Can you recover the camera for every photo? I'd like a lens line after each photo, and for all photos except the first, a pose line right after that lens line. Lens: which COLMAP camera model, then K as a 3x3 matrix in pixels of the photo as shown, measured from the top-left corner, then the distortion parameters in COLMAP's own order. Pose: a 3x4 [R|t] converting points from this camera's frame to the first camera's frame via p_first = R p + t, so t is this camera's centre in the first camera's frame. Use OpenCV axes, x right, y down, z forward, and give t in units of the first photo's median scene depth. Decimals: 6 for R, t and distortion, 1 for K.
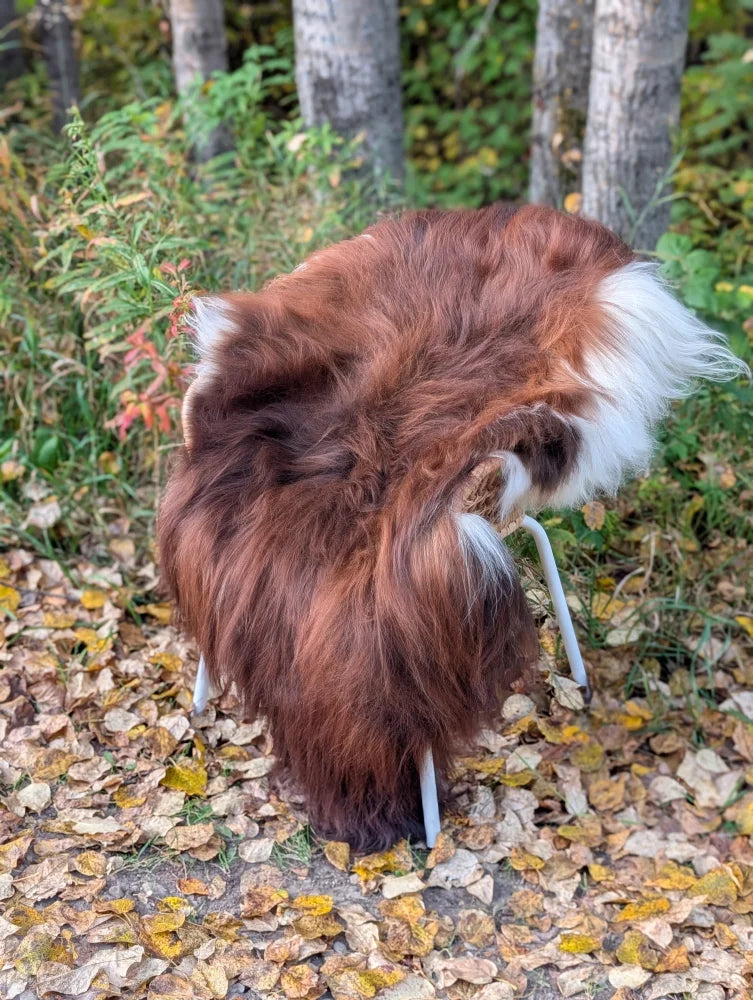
lens RADIAL K [[1387.1, 0, 390.3], [0, 1387.1, 497.2], [0, 0, 1]] dist [0.181753, -0.807233]
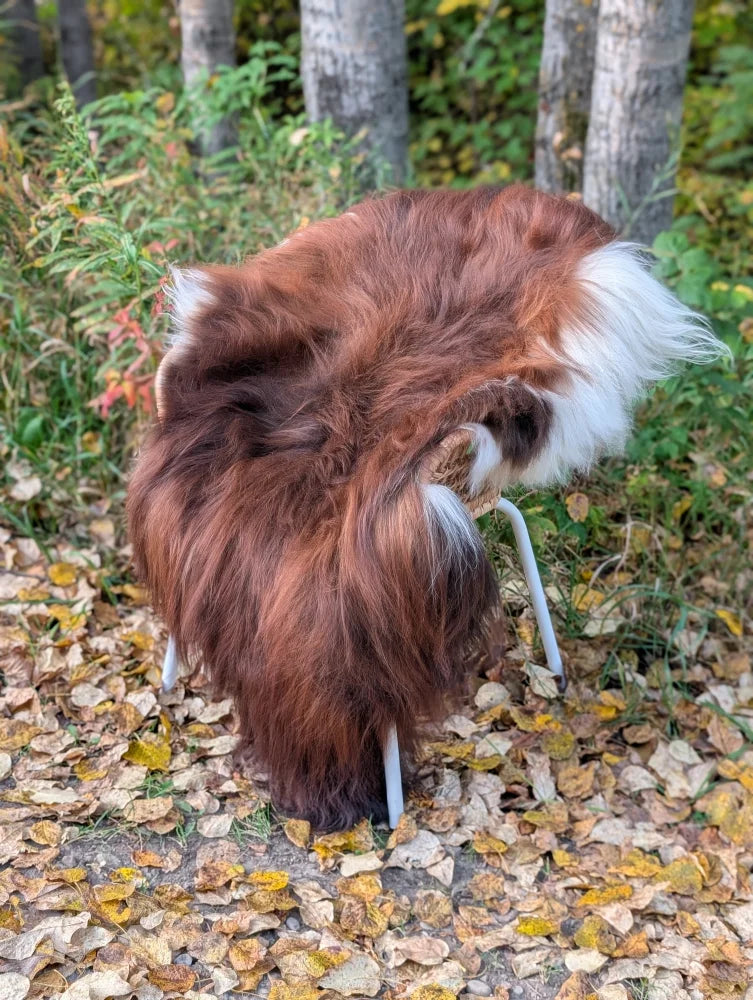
lens RADIAL K [[1387.1, 0, 390.3], [0, 1387.1, 497.2], [0, 0, 1]] dist [0.181753, -0.807233]
pose [[0.999566, 0.026855, -0.012128, 0.031720], [-0.027063, 0.999483, -0.017379, 0.033784], [0.011655, 0.017699, 0.999775, 0.012908]]
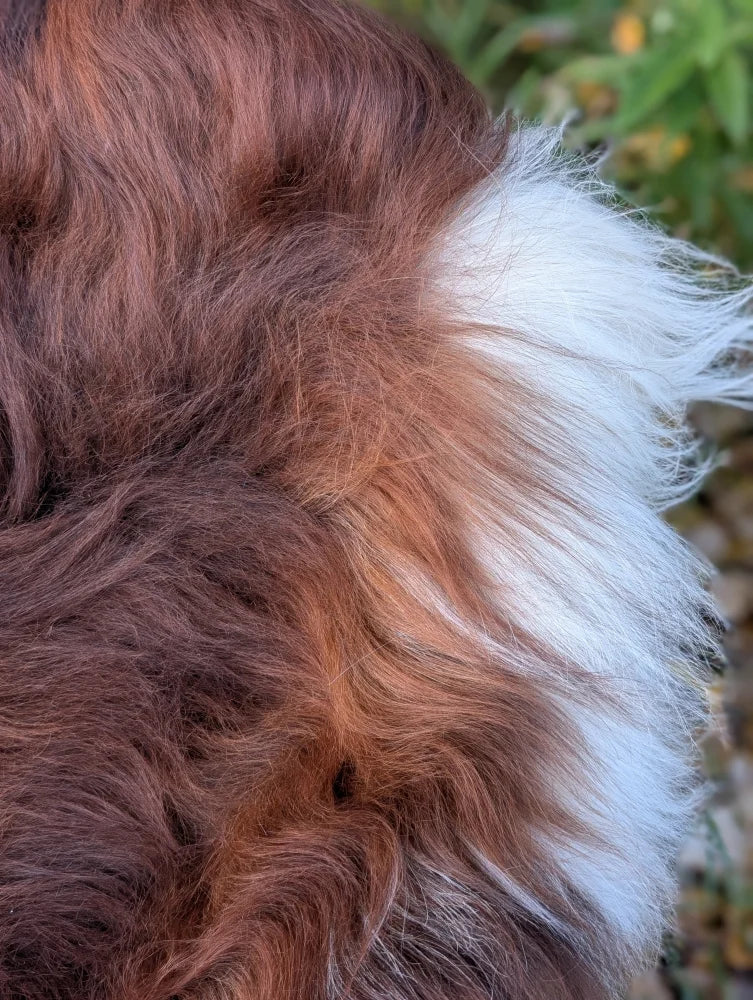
lens RADIAL K [[1404.1, 0, 376.5], [0, 1404.1, 500.0], [0, 0, 1]] dist [0.203305, -0.774011]
pose [[0.907723, -0.308510, 0.284359, 0.031467], [0.172930, 0.892593, 0.416381, -0.233715], [-0.382274, -0.328784, 0.863578, 0.705343]]
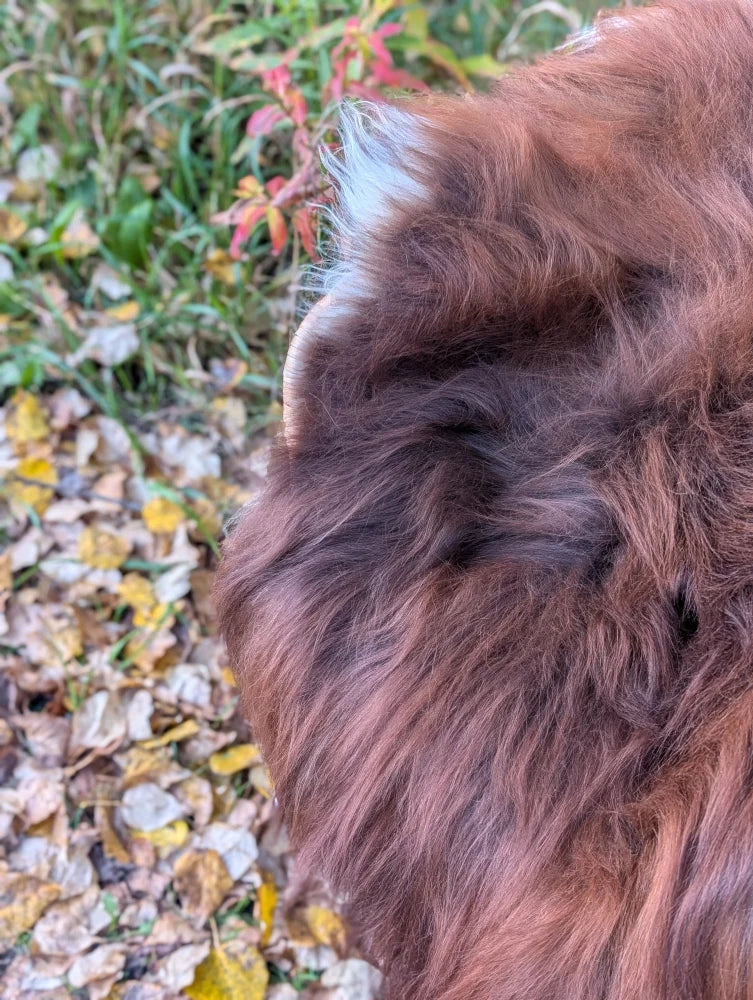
lens RADIAL K [[1404.1, 0, 376.5], [0, 1404.1, 500.0], [0, 0, 1]] dist [0.203305, -0.774011]
pose [[0.974987, 0.174941, -0.137100, -0.043456], [-0.124558, 0.940934, 0.314848, -0.178487], [0.184081, -0.289896, 0.939188, 0.537081]]
